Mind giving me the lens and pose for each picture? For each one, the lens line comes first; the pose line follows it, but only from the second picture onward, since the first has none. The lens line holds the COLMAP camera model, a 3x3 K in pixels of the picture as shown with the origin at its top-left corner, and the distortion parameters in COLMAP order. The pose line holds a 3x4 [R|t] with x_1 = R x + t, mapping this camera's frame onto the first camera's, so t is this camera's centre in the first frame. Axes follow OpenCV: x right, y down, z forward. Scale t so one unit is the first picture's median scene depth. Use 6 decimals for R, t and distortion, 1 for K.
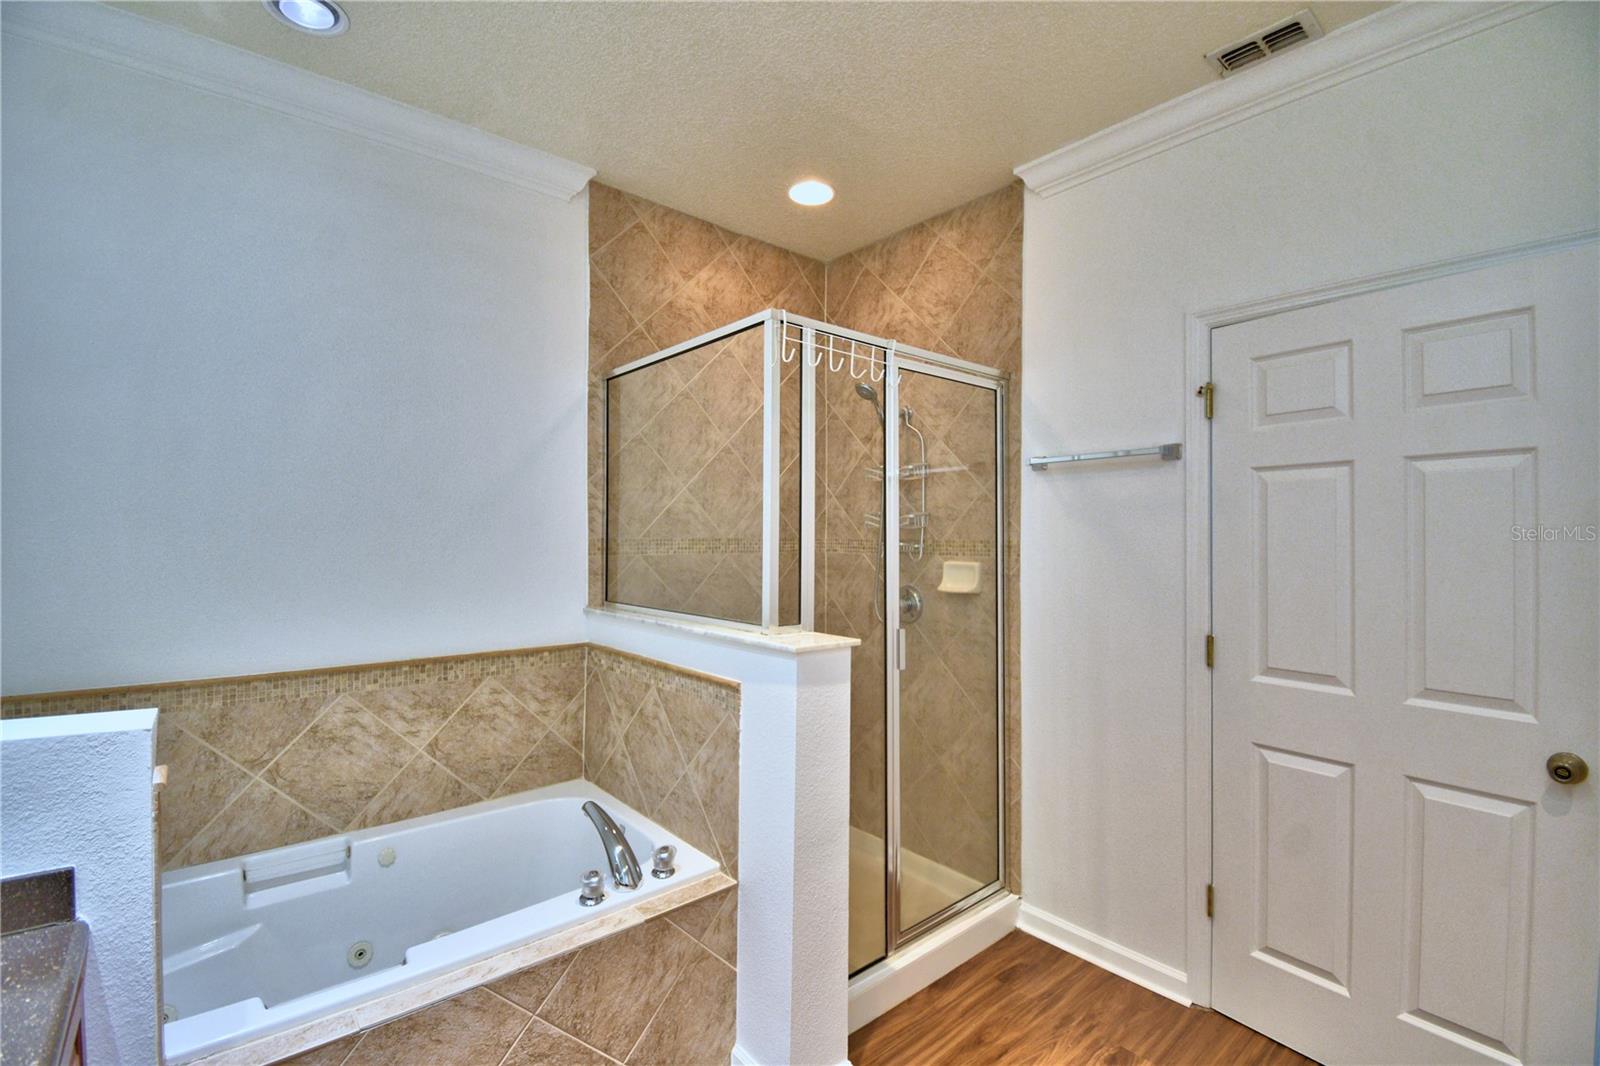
lens RADIAL K [[707.4, 0, 793.6], [0, 707.4, 526.3], [0, 0, 1]] dist [0.001368, -0.013979]
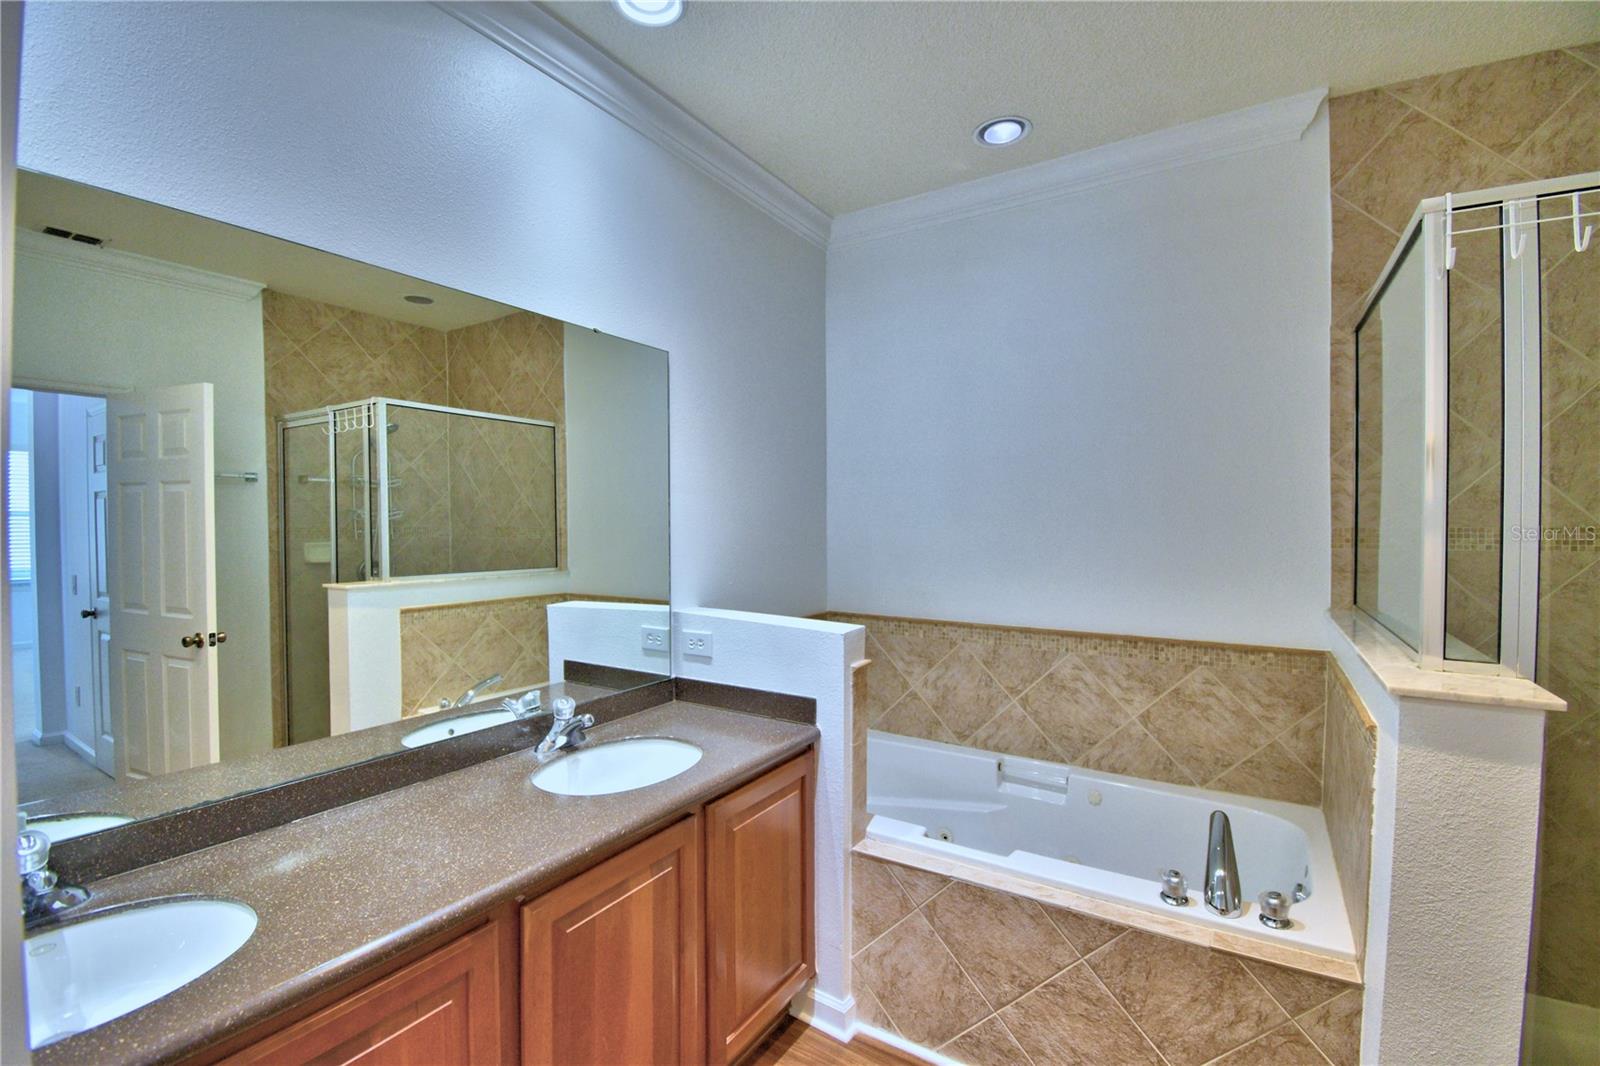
lens RADIAL K [[707.4, 0, 791.3], [0, 707.4, 529.0], [0, 0, 1]] dist [0.001368, -0.013979]
pose [[0.286517, 0.009100, -0.958032, 0.397438], [0.016245, 0.999765, 0.014355, -0.004637], [0.957938, -0.019677, 0.286301, 0.180356]]
